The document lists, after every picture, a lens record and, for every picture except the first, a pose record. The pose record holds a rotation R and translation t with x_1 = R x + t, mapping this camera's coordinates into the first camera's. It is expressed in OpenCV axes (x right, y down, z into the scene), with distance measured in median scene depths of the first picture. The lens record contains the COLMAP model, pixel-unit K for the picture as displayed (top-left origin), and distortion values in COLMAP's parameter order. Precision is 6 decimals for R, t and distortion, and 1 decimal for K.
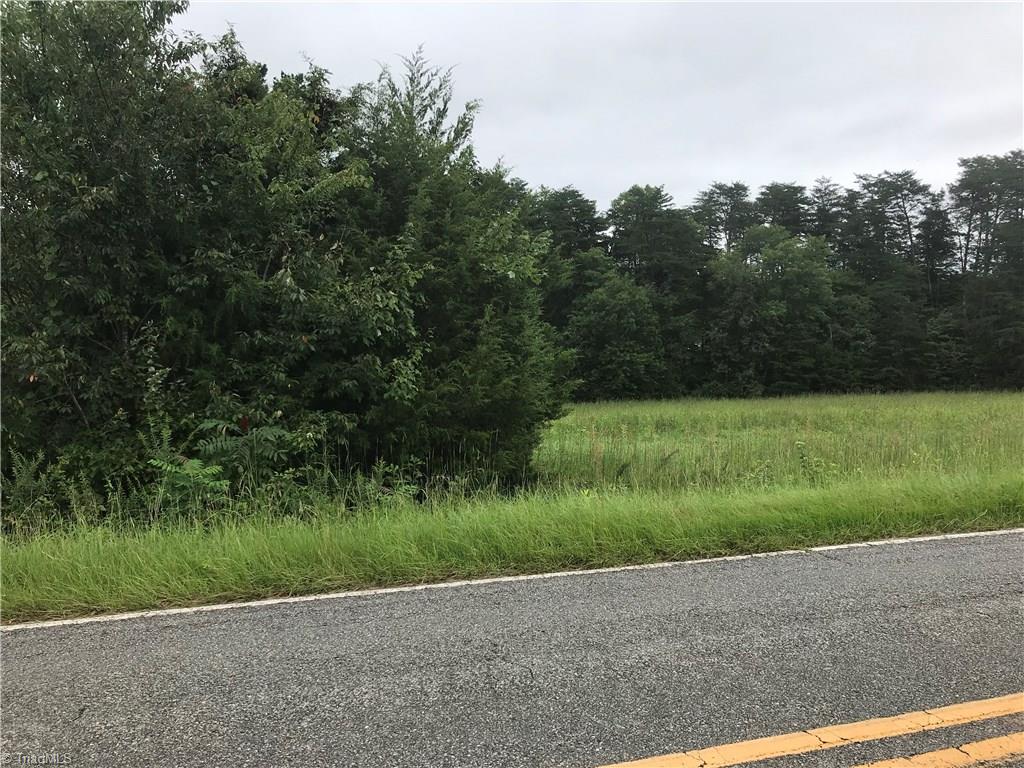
lens RADIAL K [[853.0, 0, 508.0], [0, 853.0, 383.5], [0, 0, 1]] dist [0.043733, -0.042723]
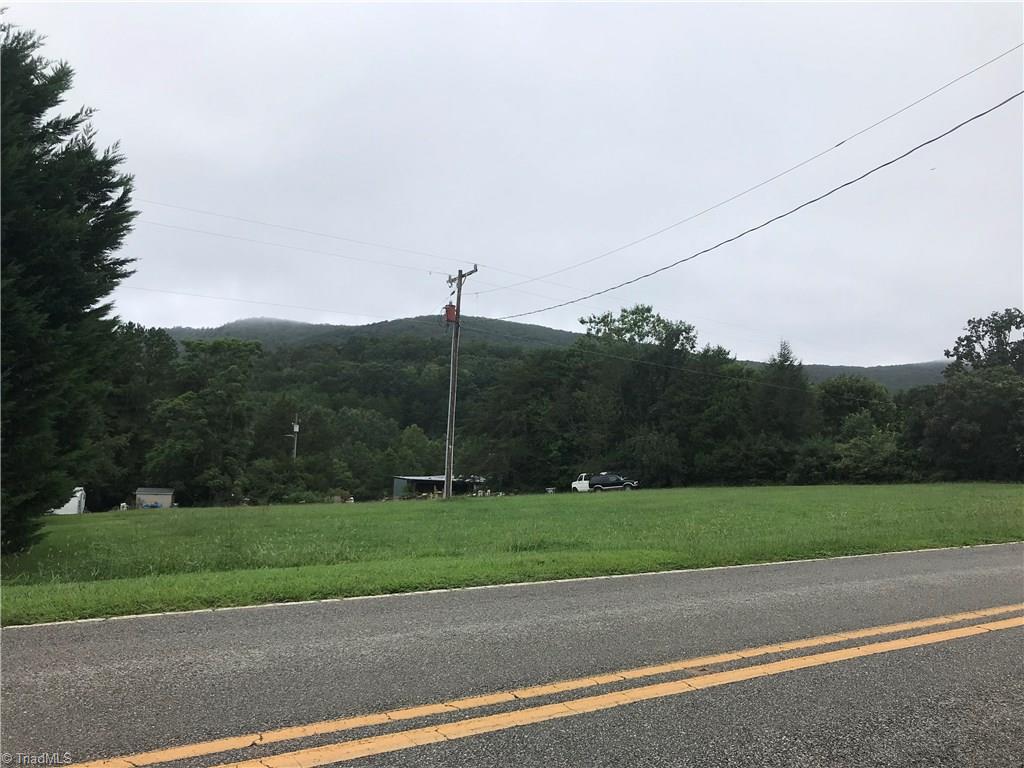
lens RADIAL K [[853.0, 0, 512.0], [0, 853.0, 384.0], [0, 0, 1]] dist [0.043733, -0.042723]
pose [[-0.963913, -0.026447, -0.264900, 1.145032], [-0.010137, 0.997978, -0.062751, -0.024597], [0.266024, -0.057801, -0.962232, 2.033699]]
